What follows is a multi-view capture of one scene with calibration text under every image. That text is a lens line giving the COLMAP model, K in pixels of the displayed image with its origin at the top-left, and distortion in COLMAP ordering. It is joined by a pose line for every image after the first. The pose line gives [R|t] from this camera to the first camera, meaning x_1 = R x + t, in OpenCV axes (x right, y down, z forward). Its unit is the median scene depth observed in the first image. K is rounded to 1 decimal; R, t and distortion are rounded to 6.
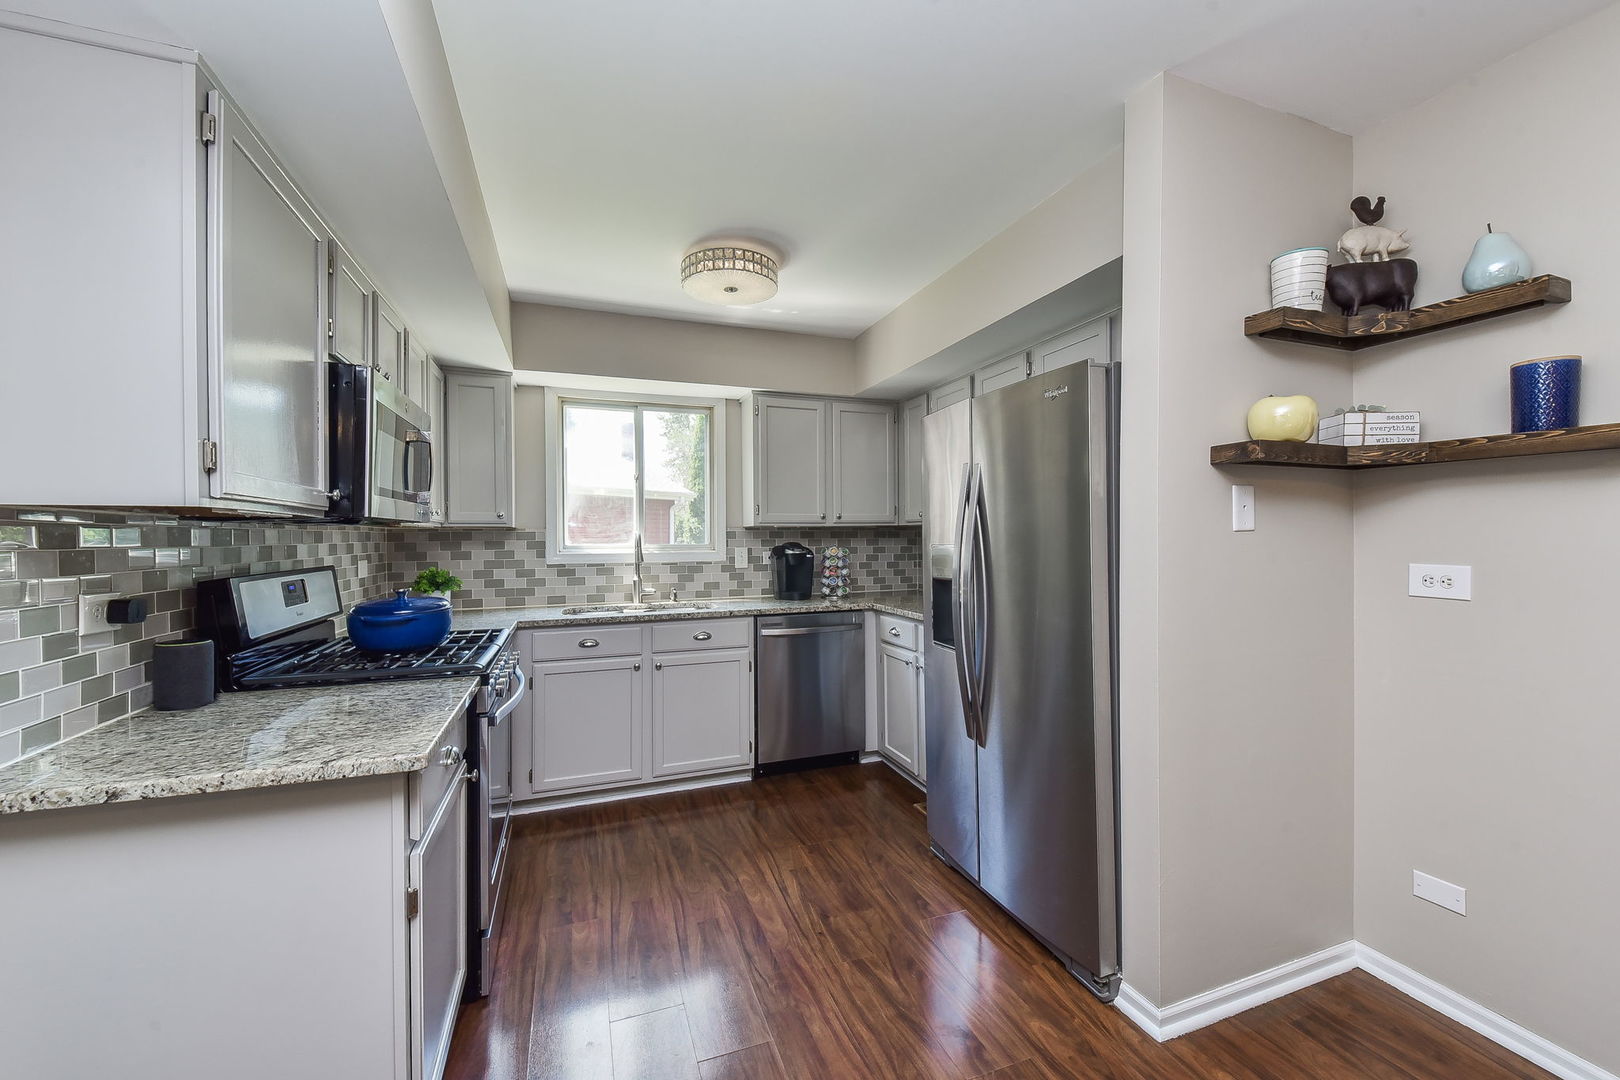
lens RADIAL K [[648.2, 0, 815.1], [0, 648.2, 530.6], [0, 0, 1]] dist [0.031052, -0.023917]
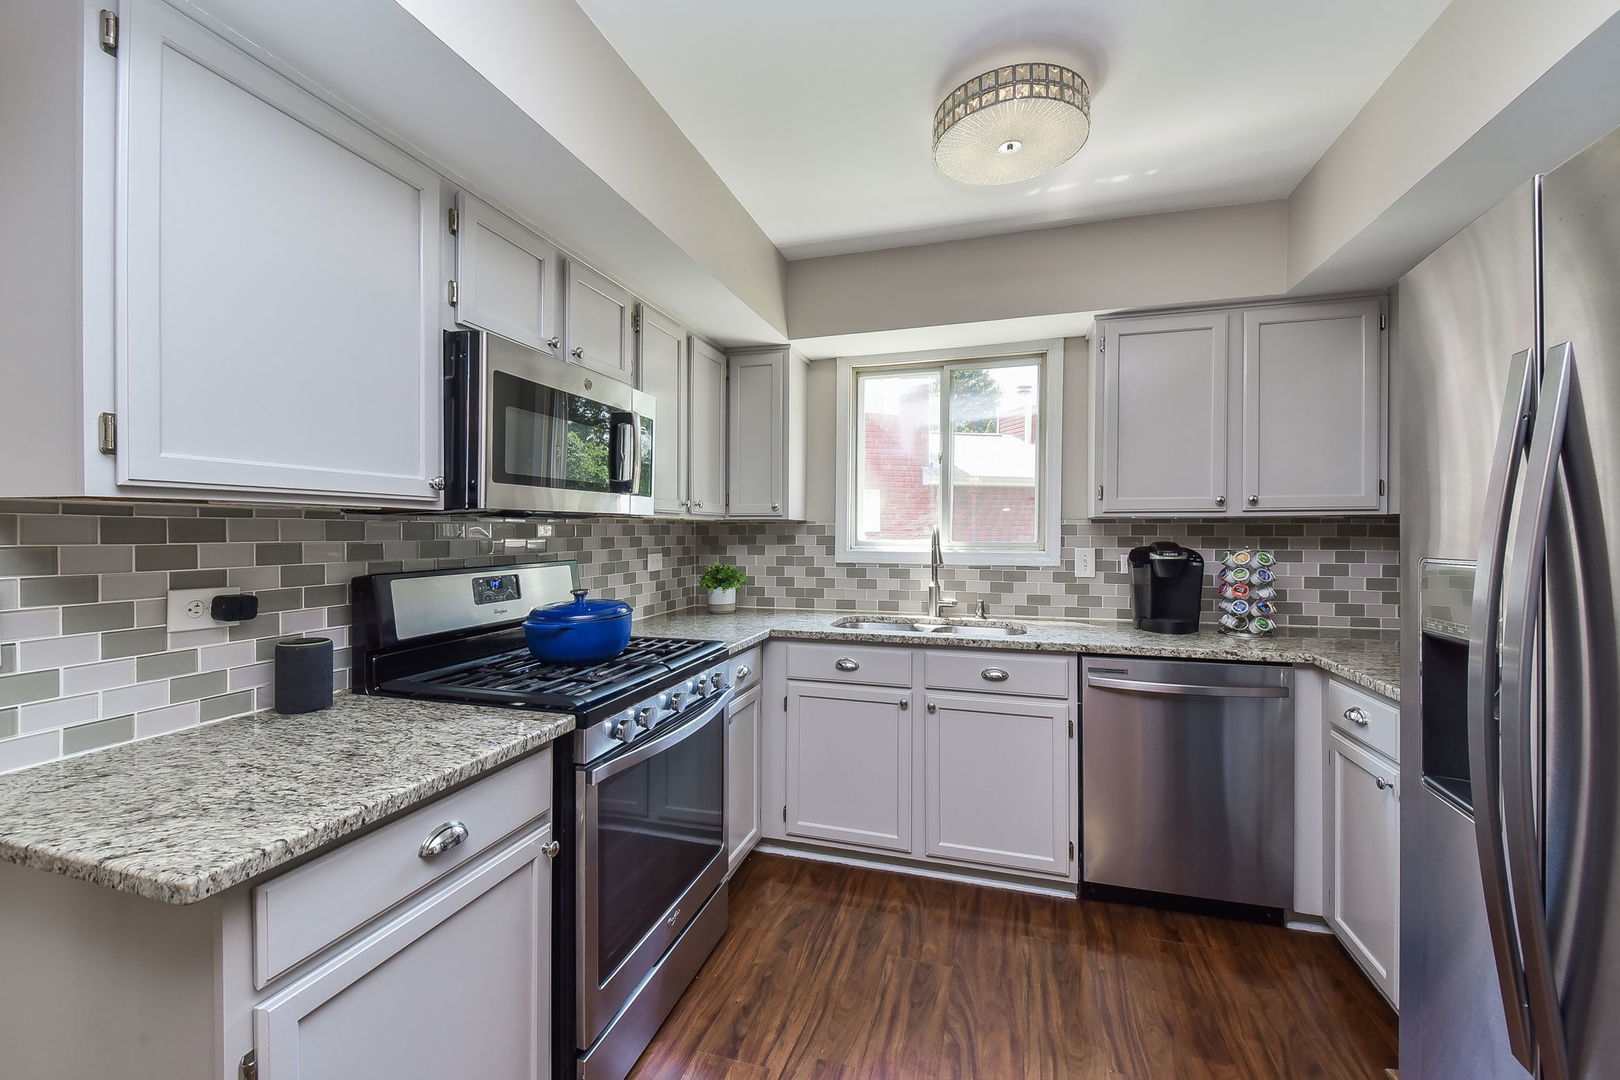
lens RADIAL K [[648.2, 0, 815.1], [0, 648.2, 530.6], [0, 0, 1]] dist [0.031052, -0.023917]
pose [[0.795040, 0.007264, -0.606514, 0.088463], [0.000528, 0.999920, 0.012667, -0.001773], [0.606557, -0.010390, 0.794972, 0.294838]]
